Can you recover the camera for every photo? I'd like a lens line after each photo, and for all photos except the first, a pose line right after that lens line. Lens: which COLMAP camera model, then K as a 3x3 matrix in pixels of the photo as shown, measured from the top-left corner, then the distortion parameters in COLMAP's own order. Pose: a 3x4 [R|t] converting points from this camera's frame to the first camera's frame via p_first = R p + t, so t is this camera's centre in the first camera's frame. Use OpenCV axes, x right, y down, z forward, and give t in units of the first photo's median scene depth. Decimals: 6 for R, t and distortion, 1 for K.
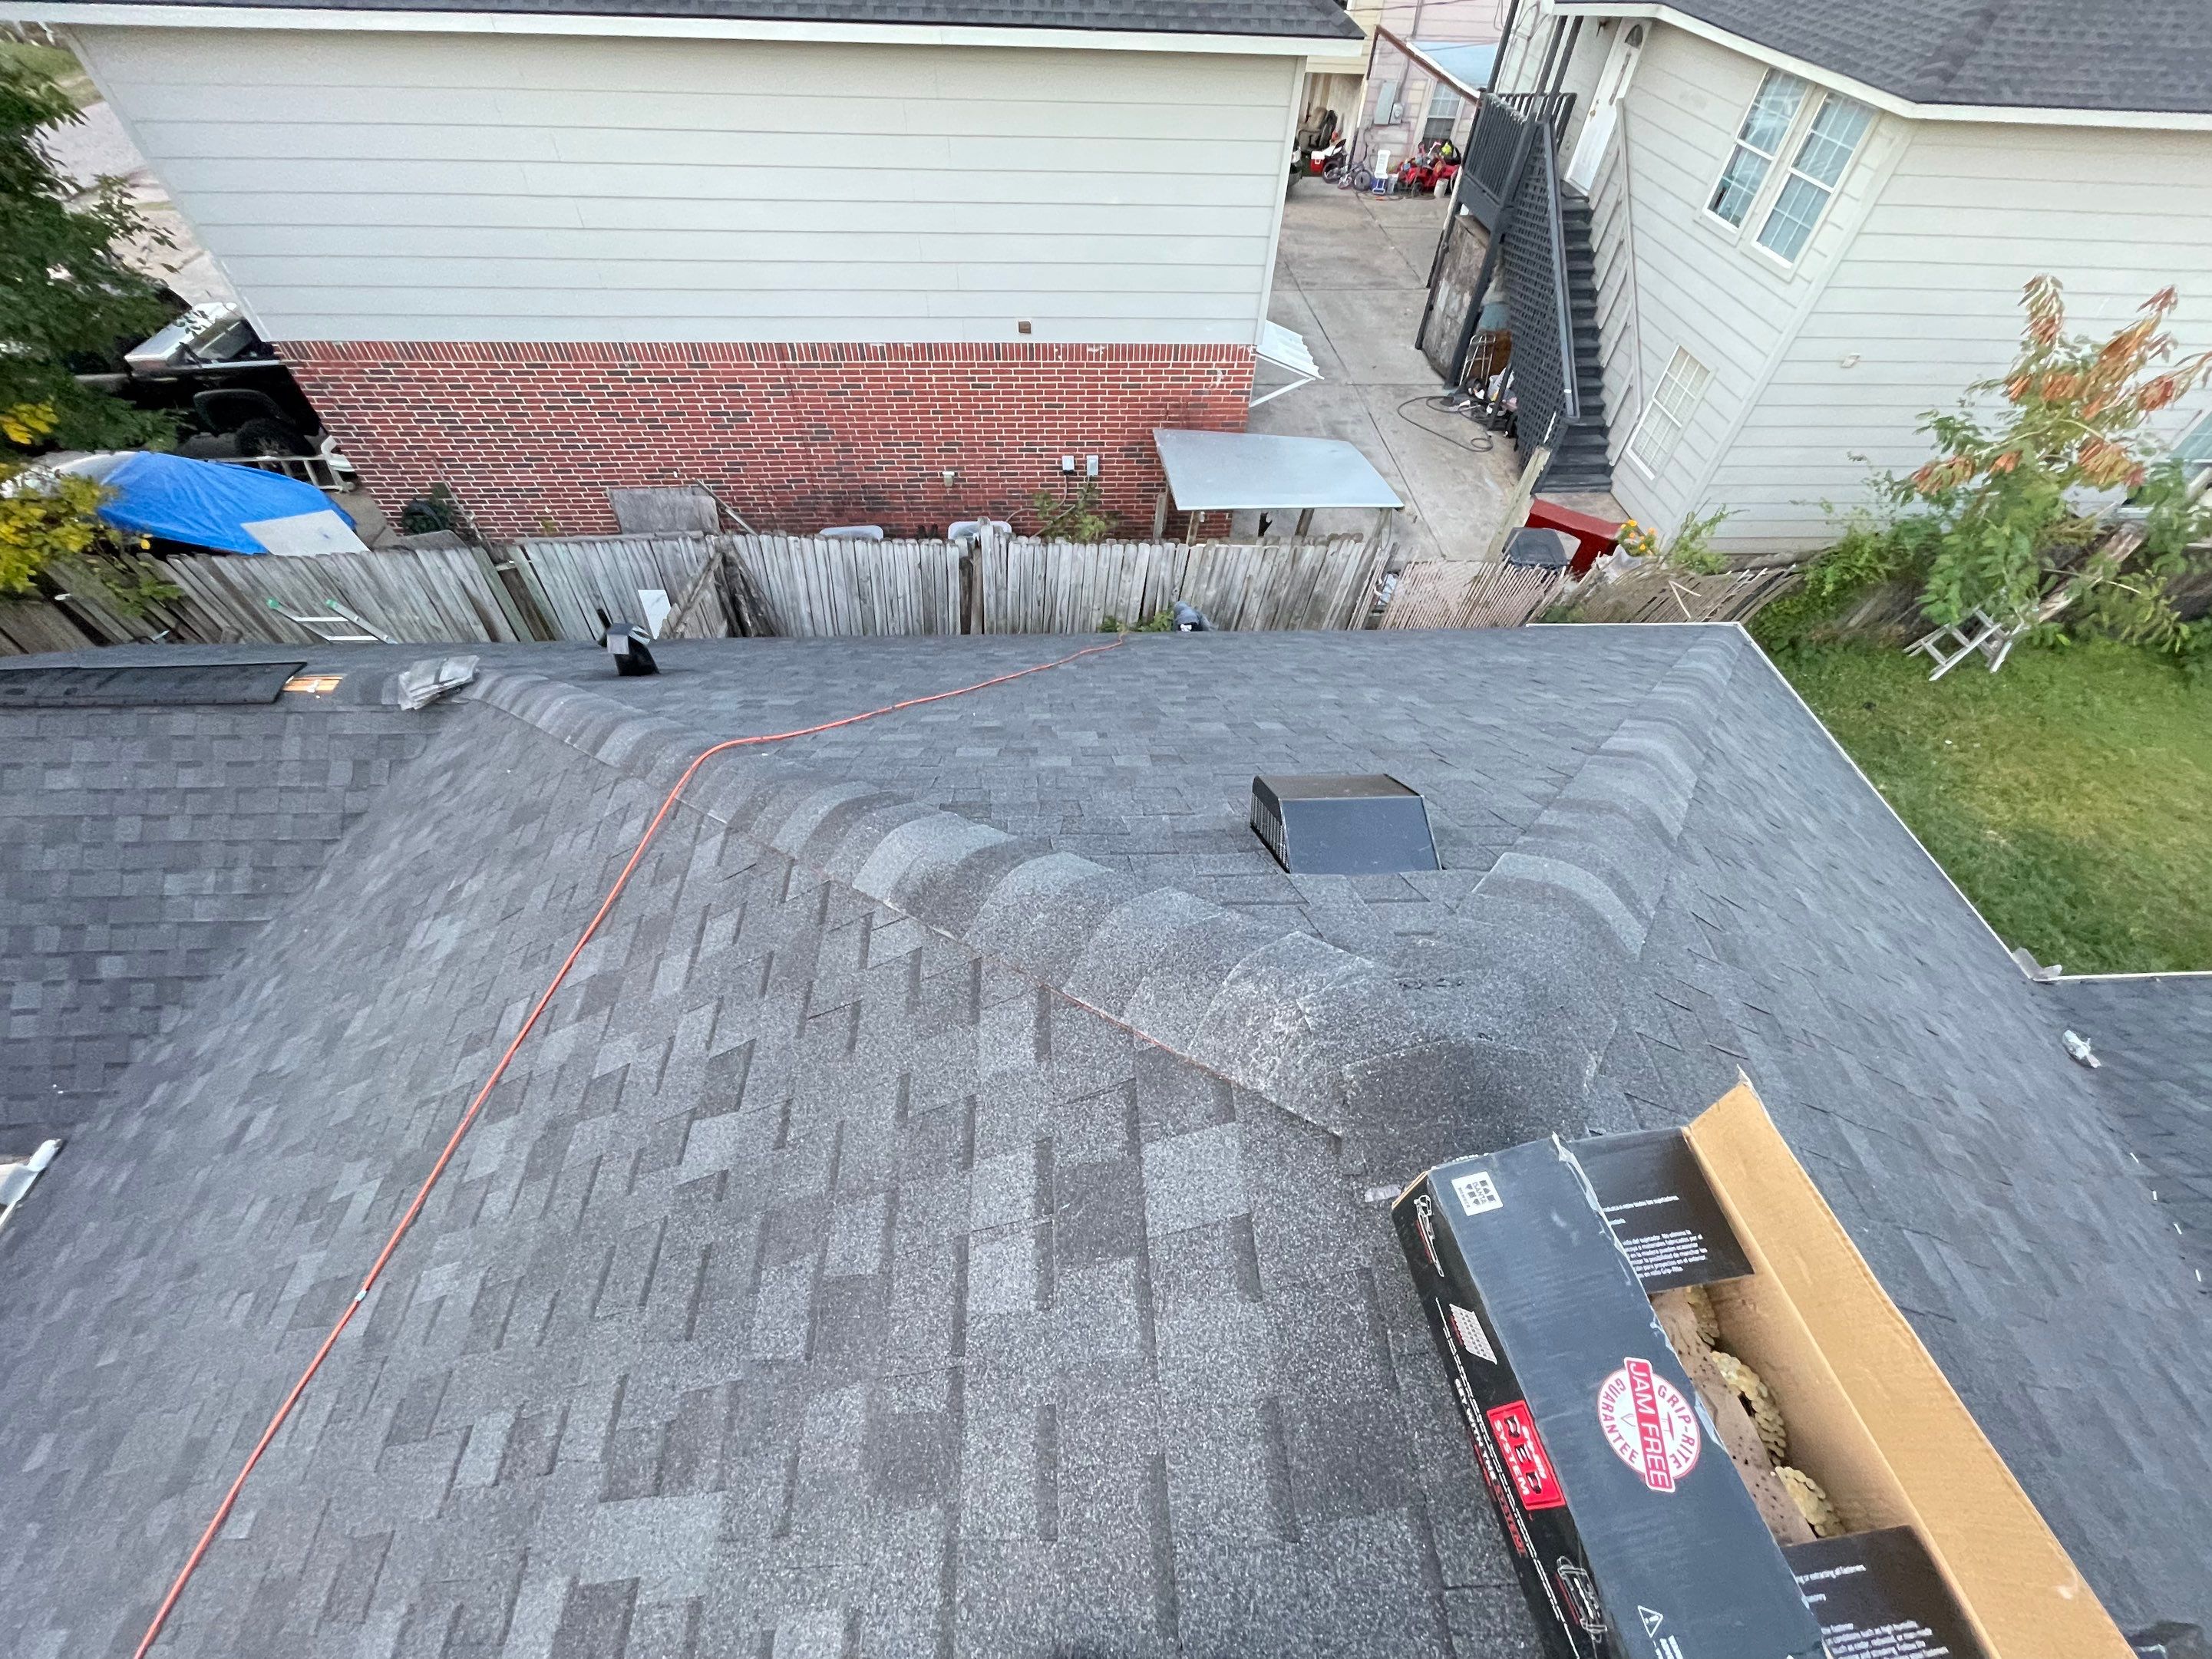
lens RADIAL K [[888.2, 0, 1104.9], [0, 888.2, 829.7], [0, 0, 1]] dist [-0.003717, -0.000077]
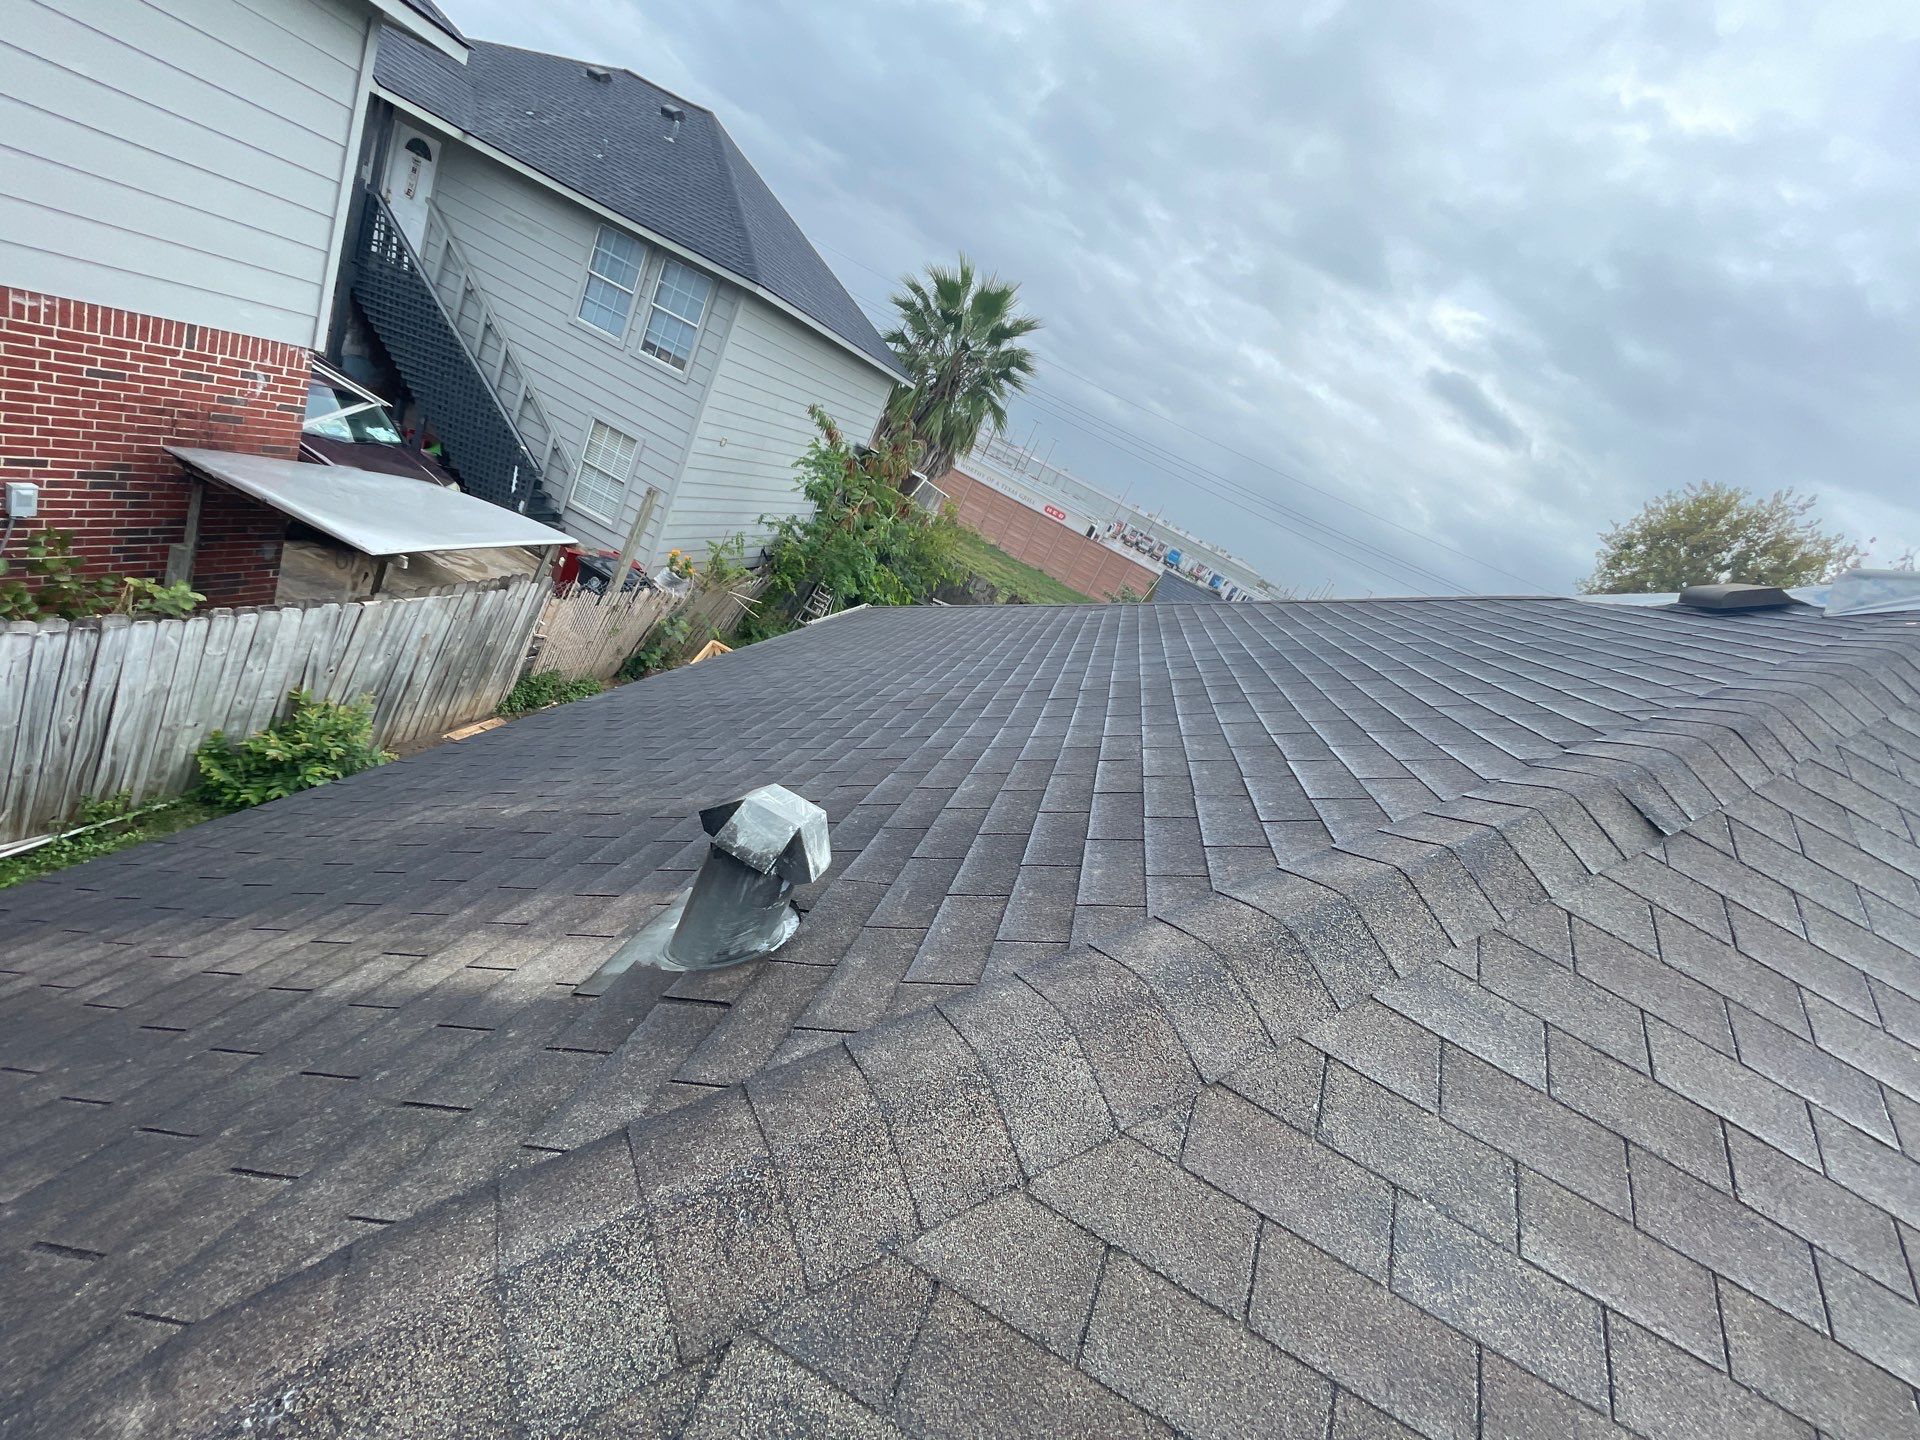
lens RADIAL K [[771.1, 0, 959.1], [0, 771.1, 720.2], [0, 0, 1]] dist [-0.003717, -0.000077]
pose [[0.259833, -0.243114, 0.934549, -0.391508], [0.385911, 0.913290, 0.130289, -0.130310], [-0.885189, 0.326799, 0.331123, 0.402723]]
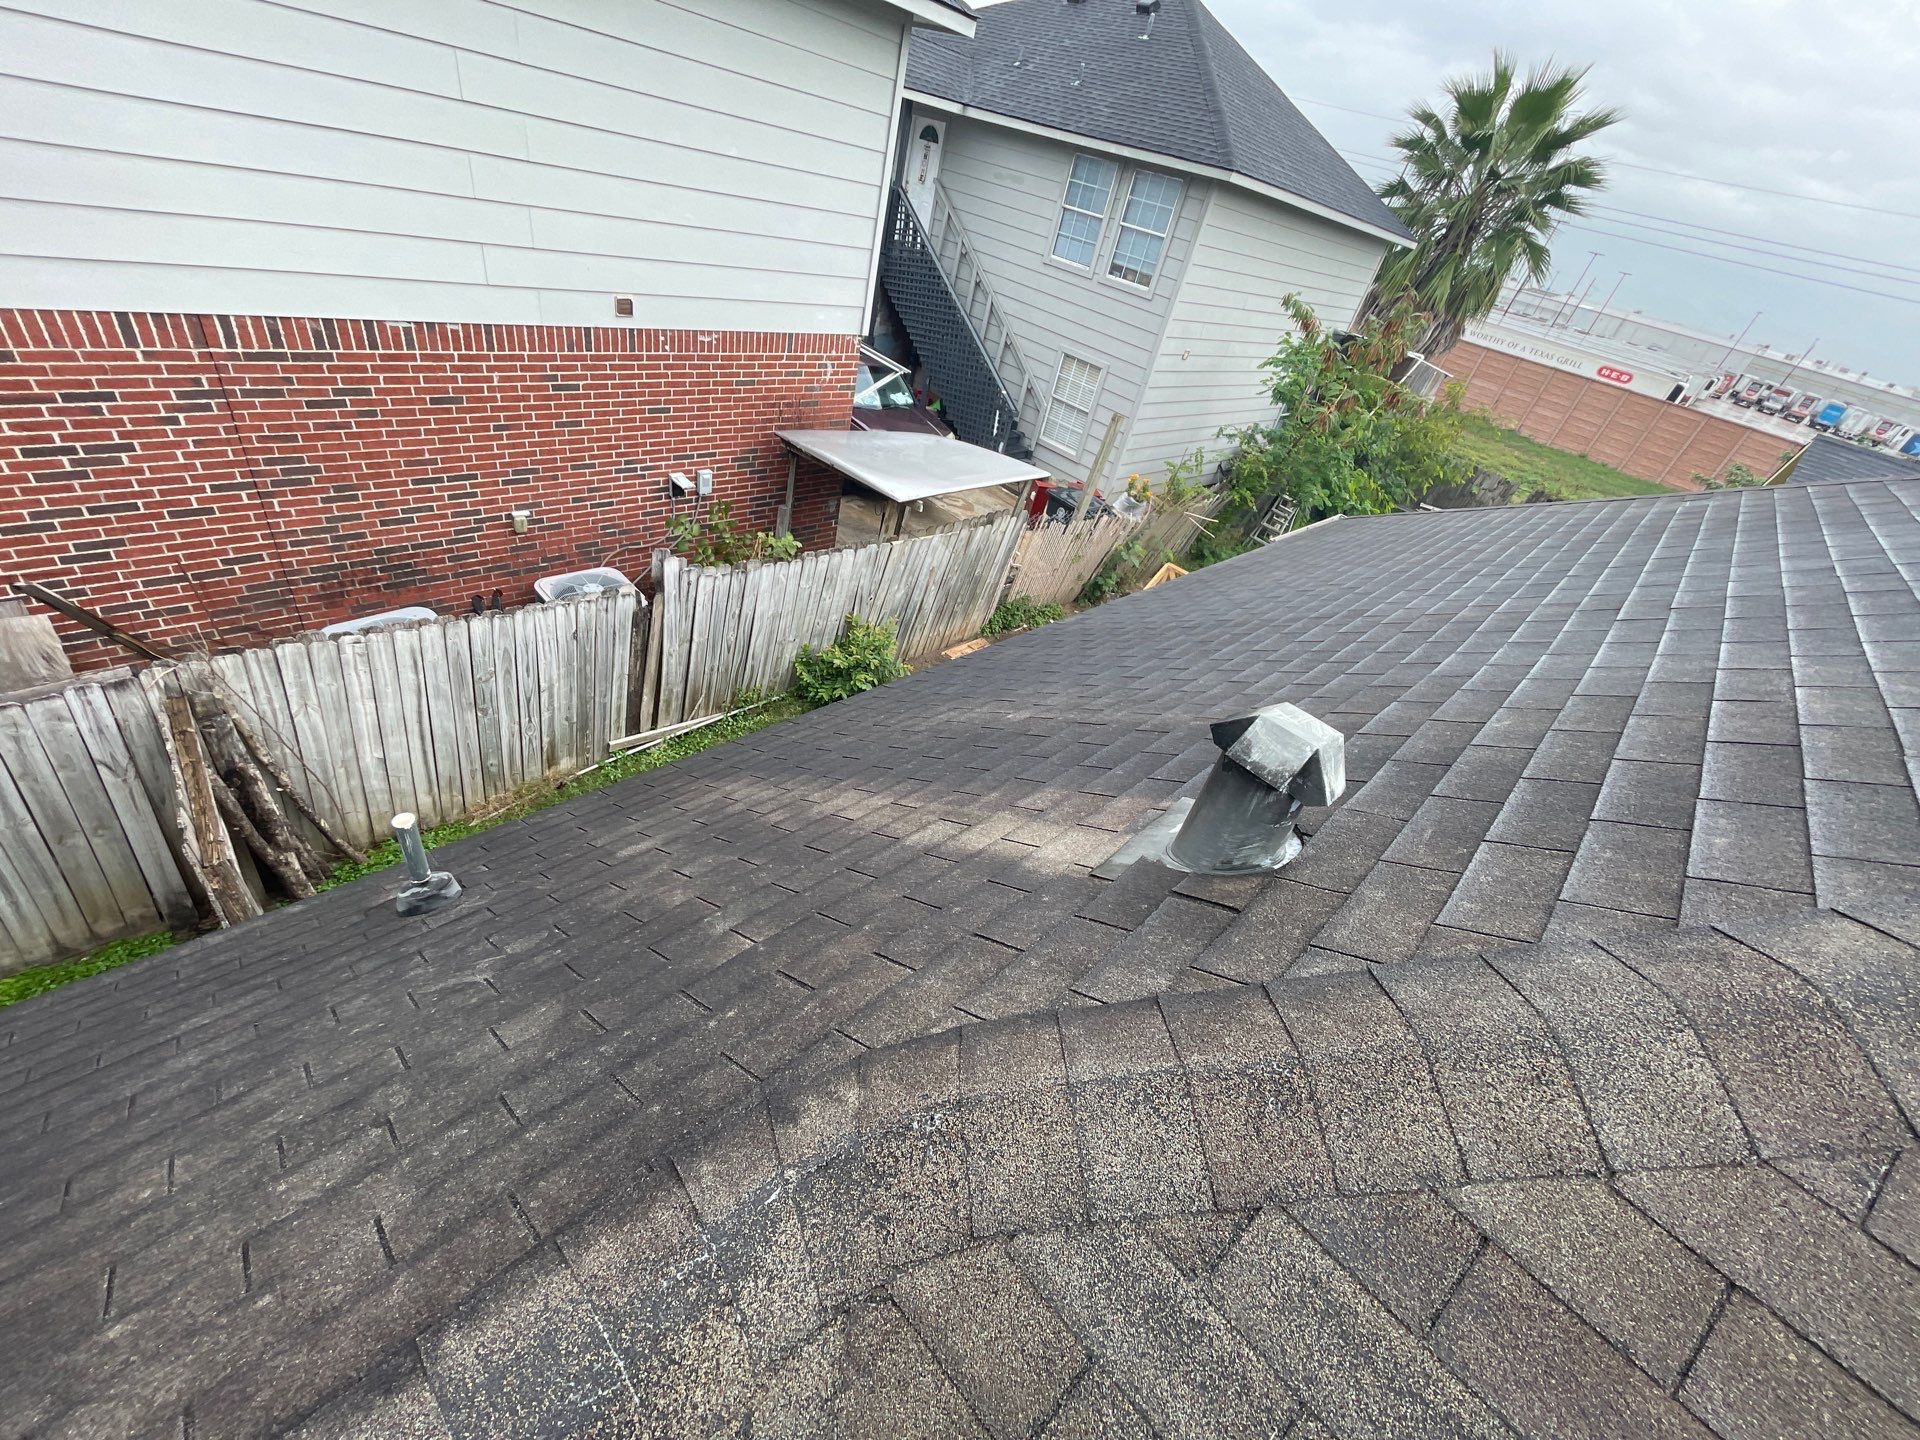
lens RADIAL K [[771.1, 0, 959.1], [0, 771.1, 720.2], [0, 0, 1]] dist [-0.003717, -0.000077]
pose [[0.719091, -0.297100, 0.628203, -0.401153], [0.380975, 0.924584, 0.001176, -0.133874], [-0.581176, 0.238485, 0.778049, 0.410357]]
